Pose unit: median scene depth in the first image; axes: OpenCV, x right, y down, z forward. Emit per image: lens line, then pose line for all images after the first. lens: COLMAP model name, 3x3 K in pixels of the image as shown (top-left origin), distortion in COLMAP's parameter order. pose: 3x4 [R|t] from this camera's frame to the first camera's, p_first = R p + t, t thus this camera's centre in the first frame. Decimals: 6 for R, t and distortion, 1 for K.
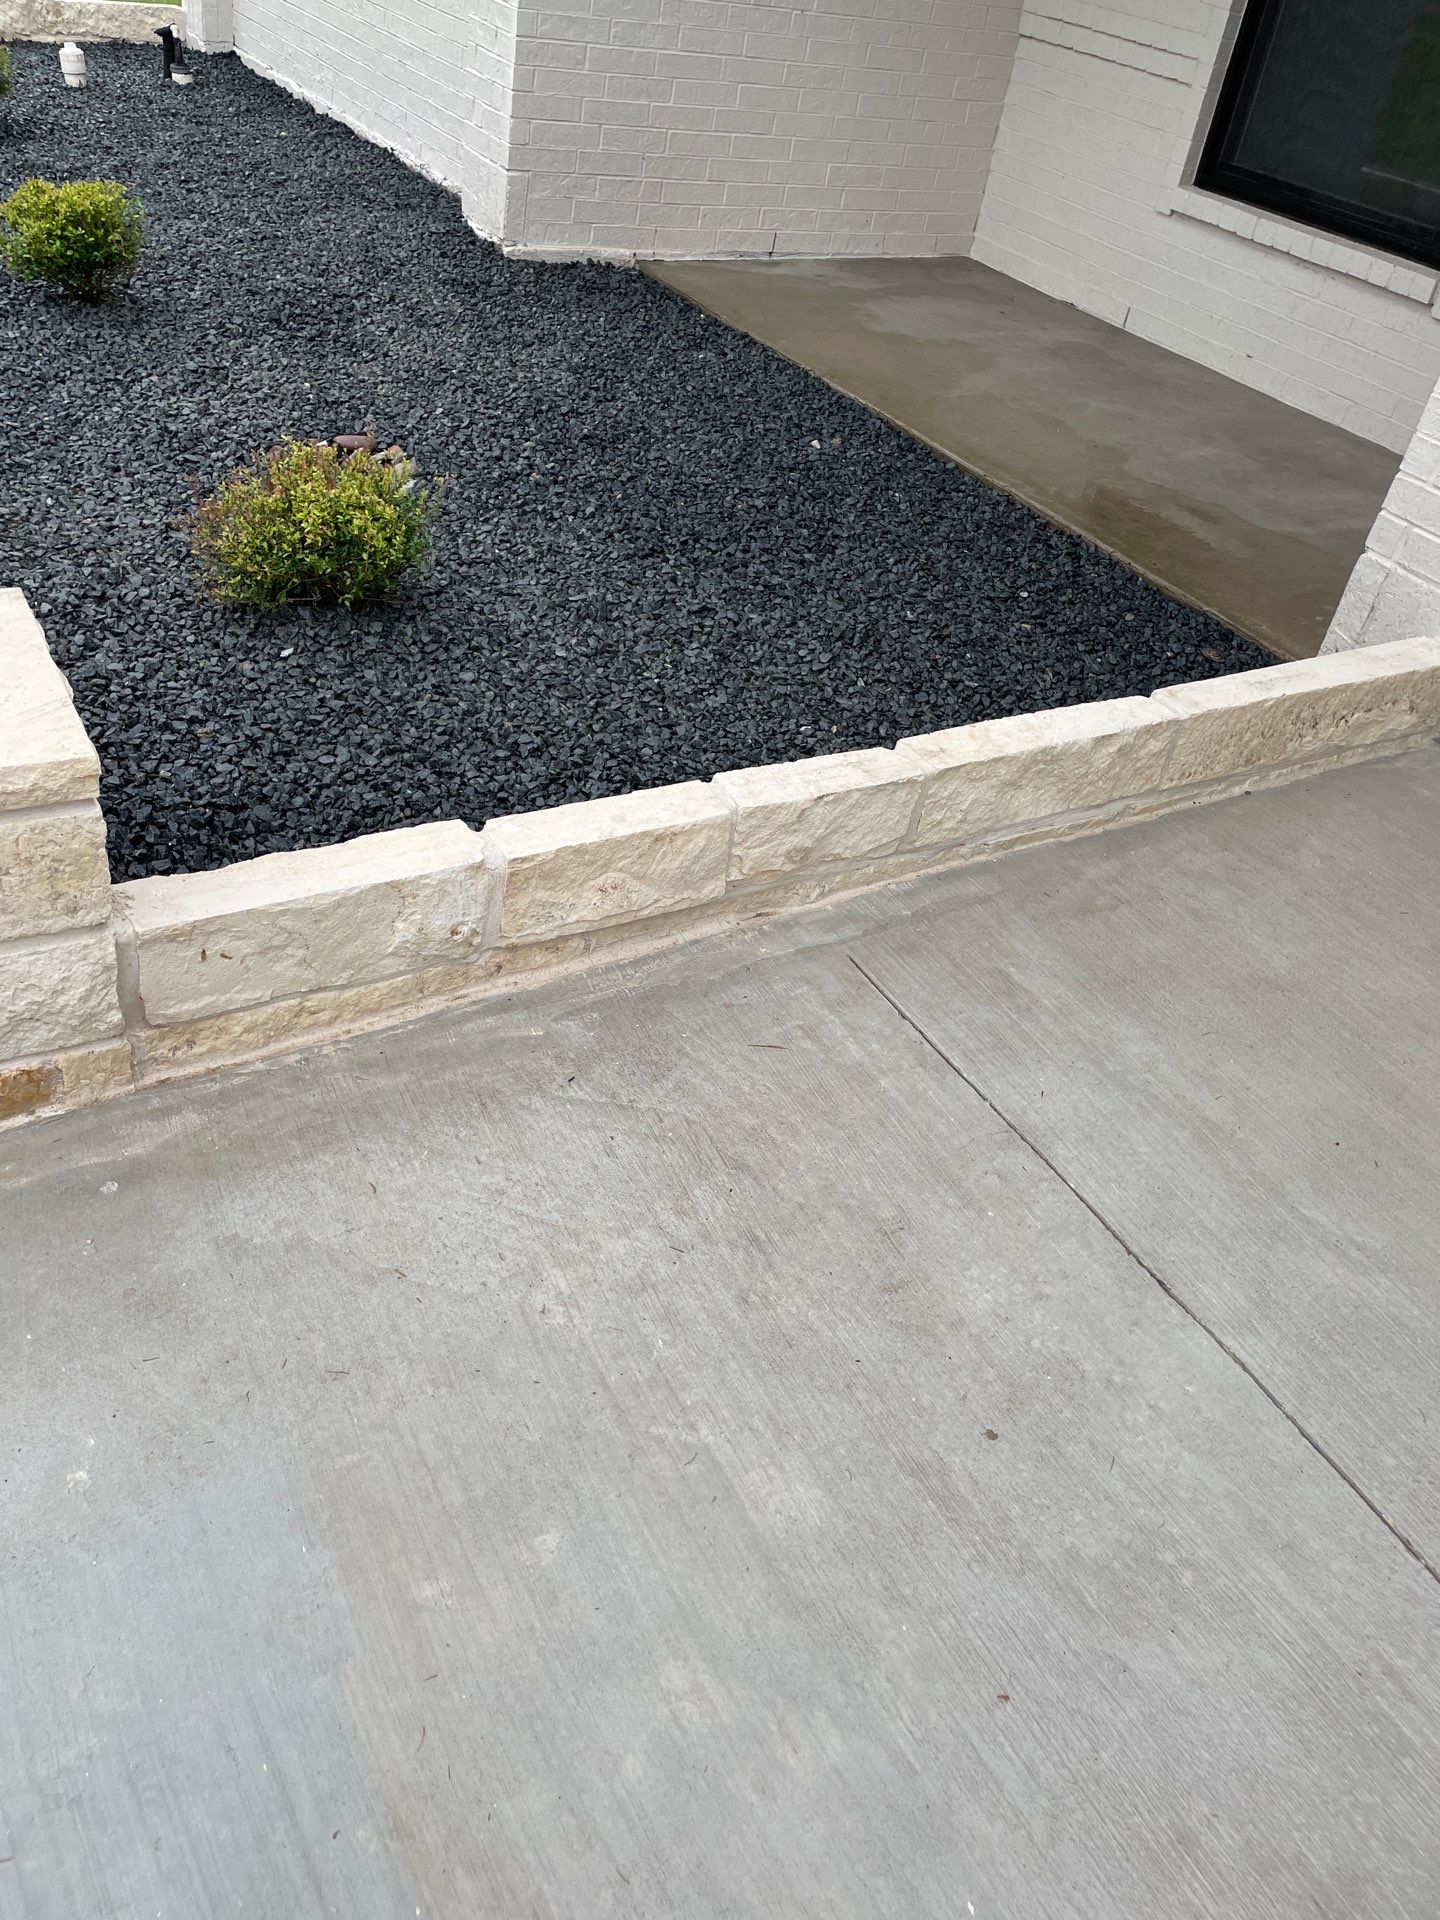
lens RADIAL K [[1469.9, 0, 720.0], [0, 1469.9, 960.0], [0, 0, 1]] dist [0.097543, -0.131120]
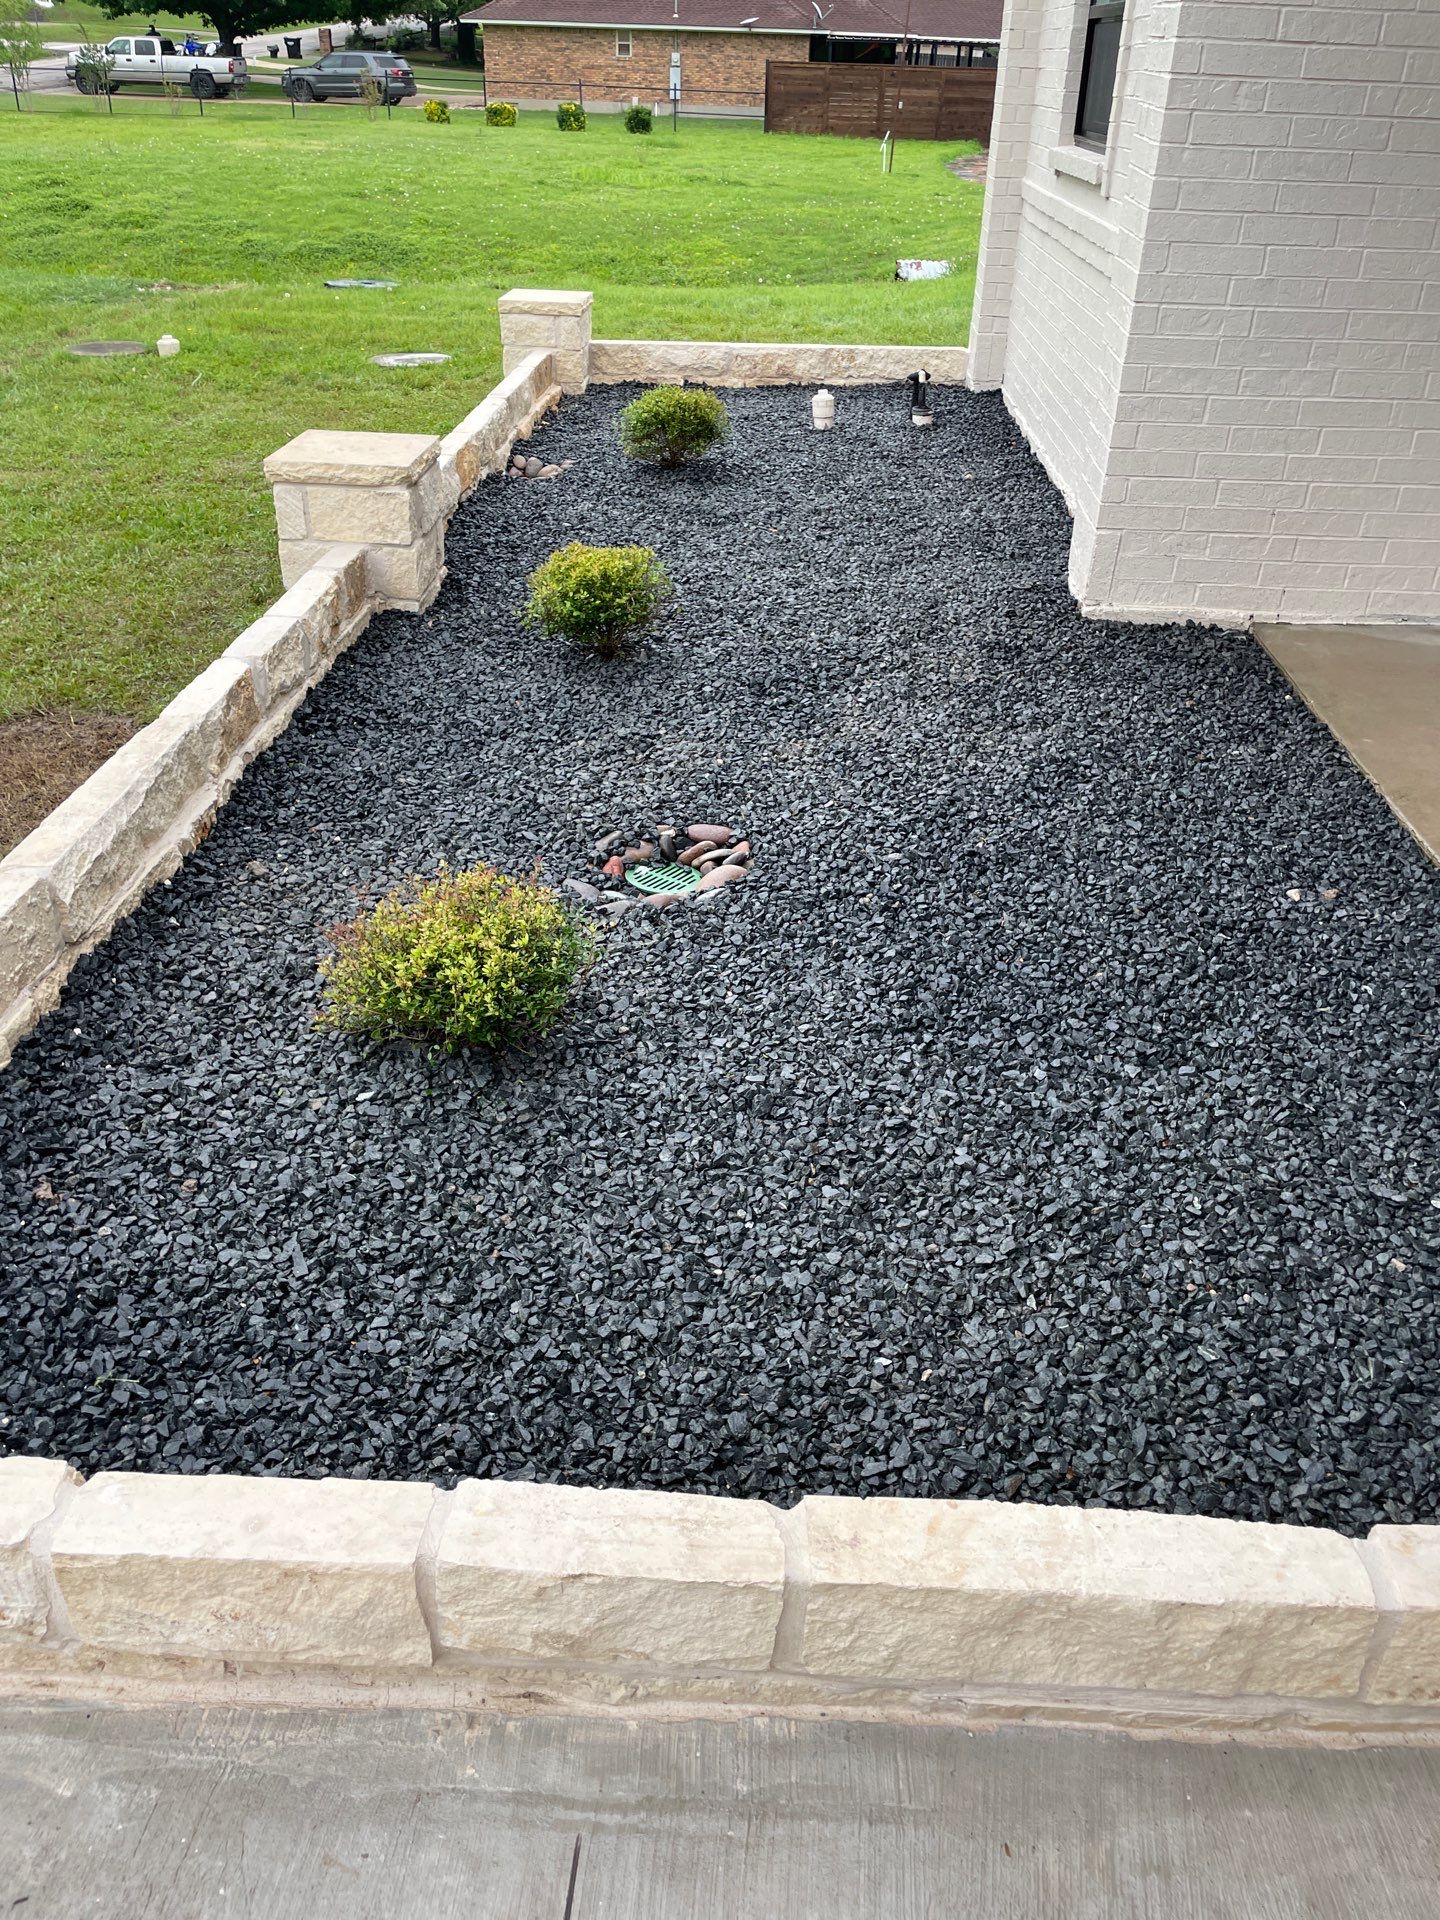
lens RADIAL K [[1469.9, 0, 720.0], [0, 1469.9, 960.0], [0, 0, 1]] dist [0.097543, -0.131120]
pose [[0.831595, 0.172333, -0.527969, 0.327852], [-0.254781, 0.963082, -0.086943, -0.258714], [0.493494, 0.206818, 0.844802, 0.342077]]
